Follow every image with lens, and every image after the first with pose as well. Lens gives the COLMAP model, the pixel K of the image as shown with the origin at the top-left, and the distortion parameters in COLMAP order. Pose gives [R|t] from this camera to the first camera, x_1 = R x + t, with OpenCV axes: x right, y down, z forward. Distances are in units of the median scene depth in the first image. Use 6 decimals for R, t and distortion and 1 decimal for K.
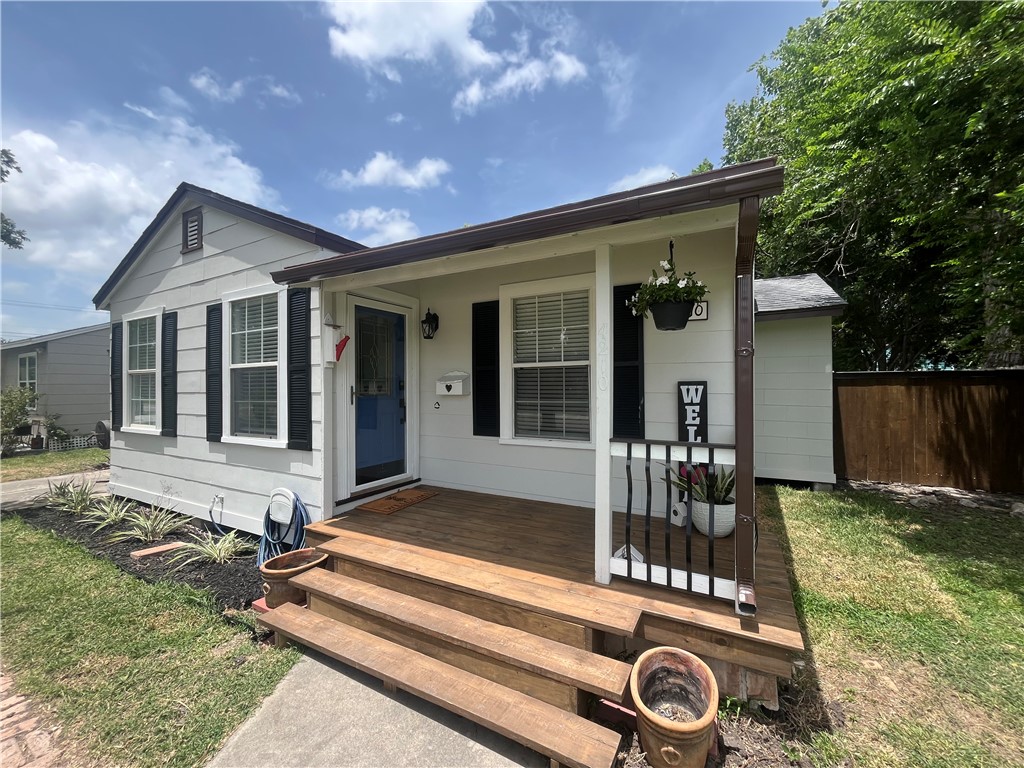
lens RADIAL K [[415.6, 0, 512.0], [0, 415.6, 384.0], [0, 0, 1]] dist [-0.001903, 0.000662]
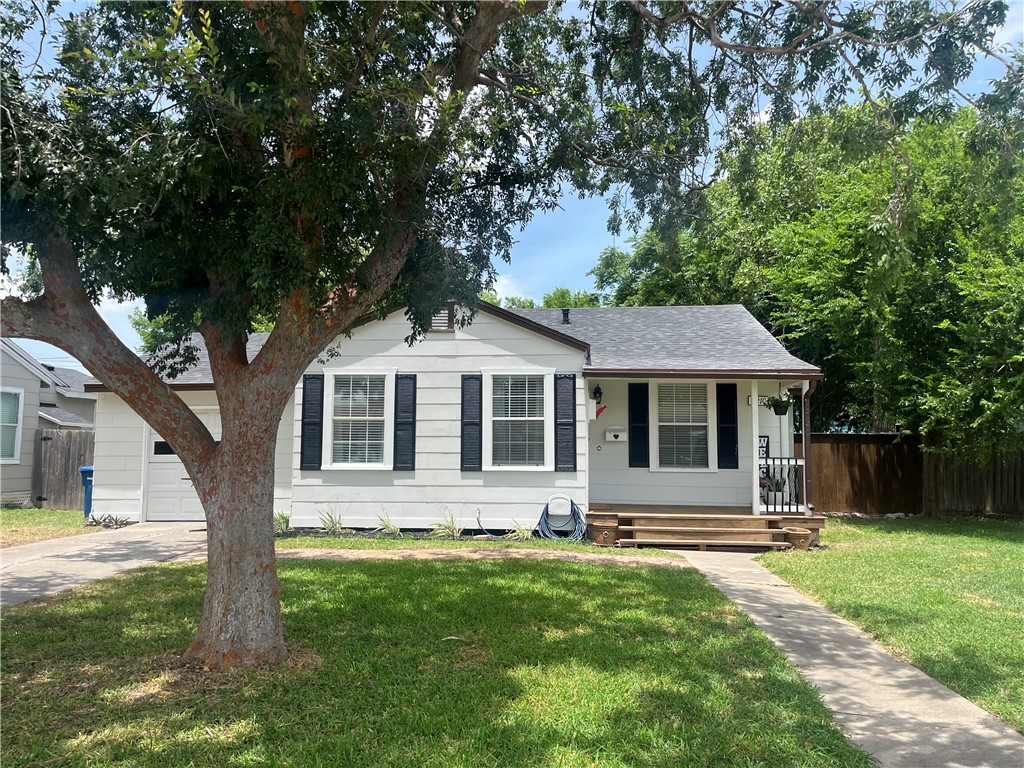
lens RADIAL K [[779.2, 0, 512.0], [0, 779.2, 384.0], [0, 0, 1]] dist [0.061014, -0.000376]
pose [[0.914404, 0.048282, 0.401914, -1.724298], [-0.017145, 0.996590, -0.080715, 0.056695], [-0.404440, 0.066915, 0.912113, -1.550281]]
